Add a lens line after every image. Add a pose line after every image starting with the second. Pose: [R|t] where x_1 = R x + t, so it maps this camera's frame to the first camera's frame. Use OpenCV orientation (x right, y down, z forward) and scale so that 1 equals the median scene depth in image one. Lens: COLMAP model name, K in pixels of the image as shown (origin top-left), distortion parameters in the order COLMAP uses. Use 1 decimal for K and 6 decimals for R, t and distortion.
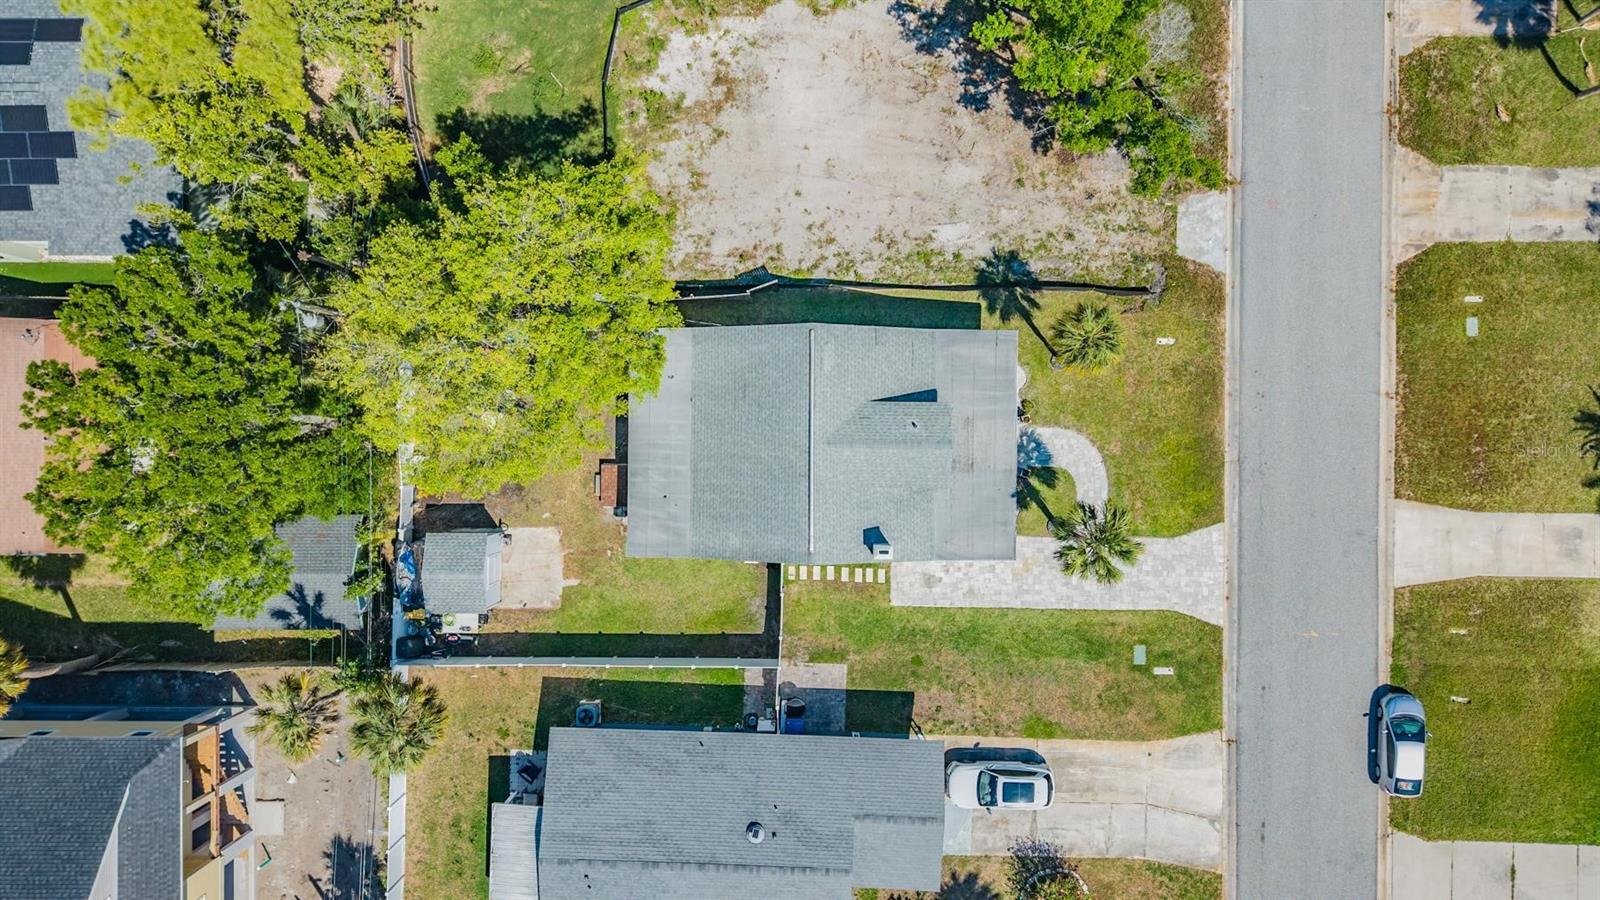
lens RADIAL K [[1066.8, 0, 797.7], [0, 1066.8, 456.8], [0, 0, 1]] dist [0.052683, -0.064396]
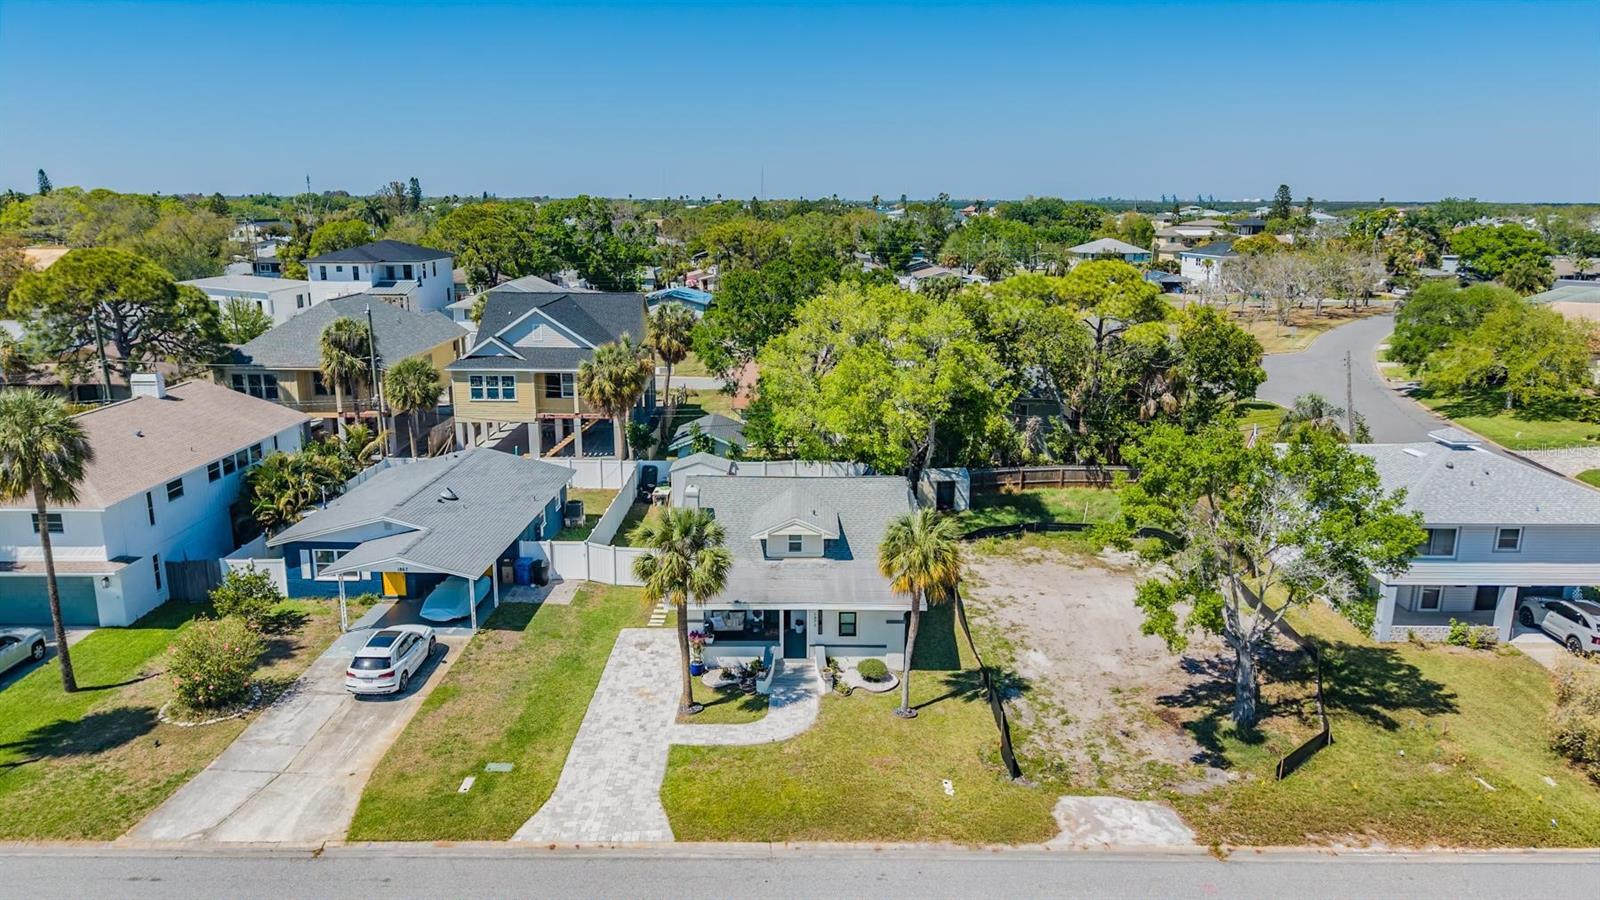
lens RADIAL K [[1066.8, 0, 797.7], [0, 1066.8, 456.8], [0, 0, 1]] dist [0.052683, -0.064396]
pose [[0.007000, 0.232376, -0.972601, 0.960046], [-0.999966, -0.002557, -0.007808, -0.005844], [-0.004302, 0.972623, 0.232351, 0.635069]]
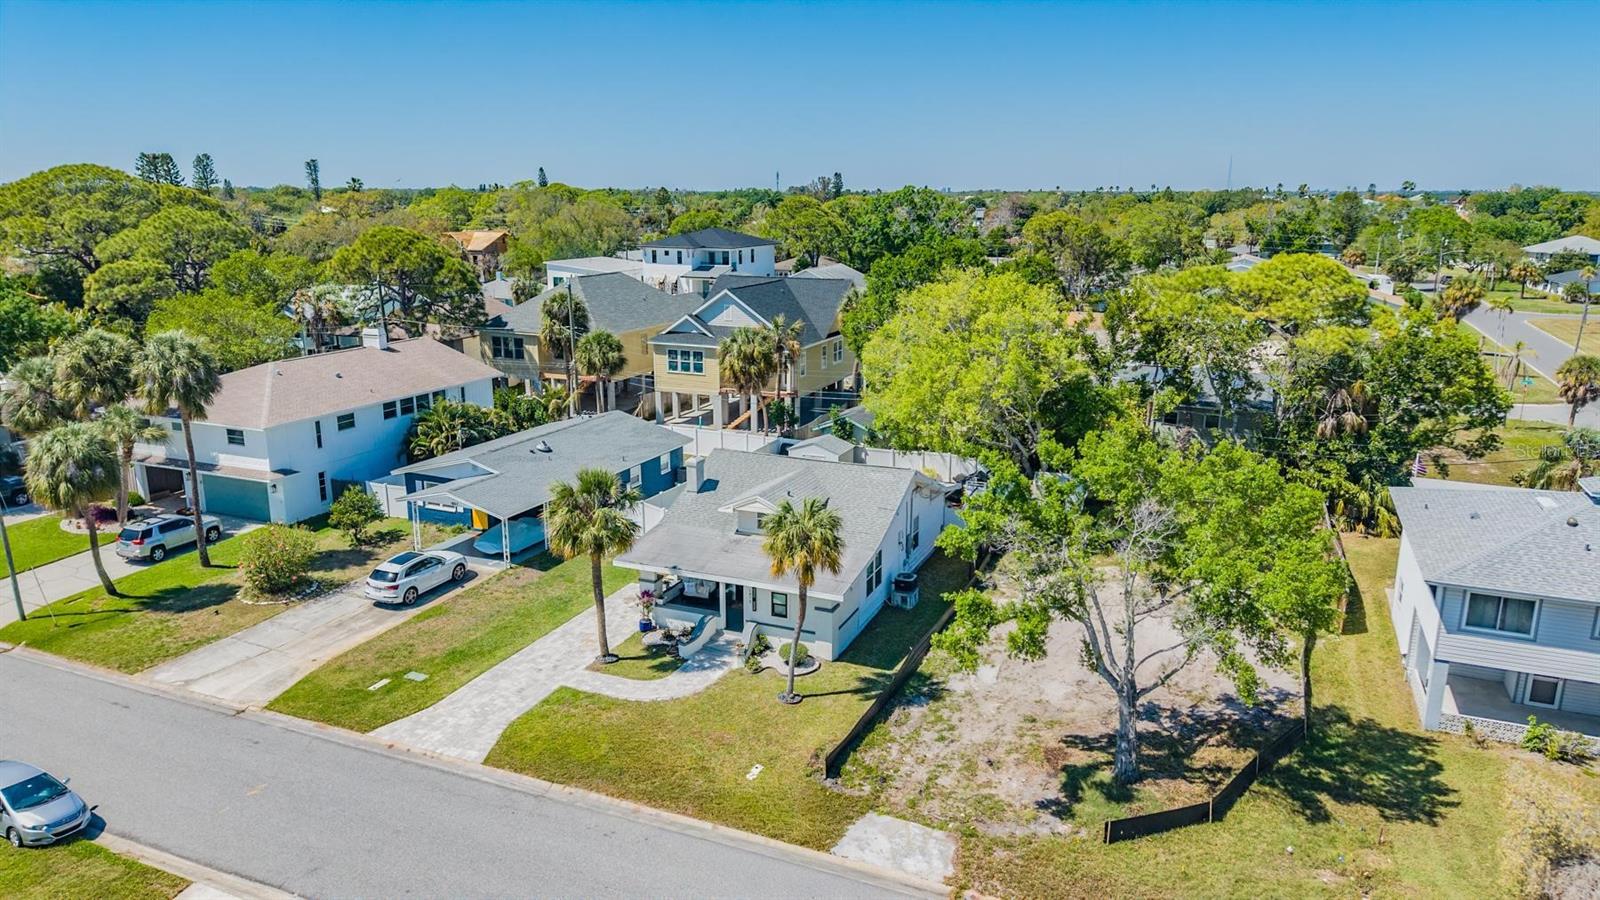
lens RADIAL K [[1066.8, 0, 797.7], [0, 1066.8, 456.8], [0, 0, 1]] dist [0.052683, -0.064396]
pose [[-0.388746, 0.219045, -0.894928, 0.895176], [-0.921337, -0.096506, 0.376597, -0.369500], [-0.003874, 0.970930, 0.239331, 0.643298]]
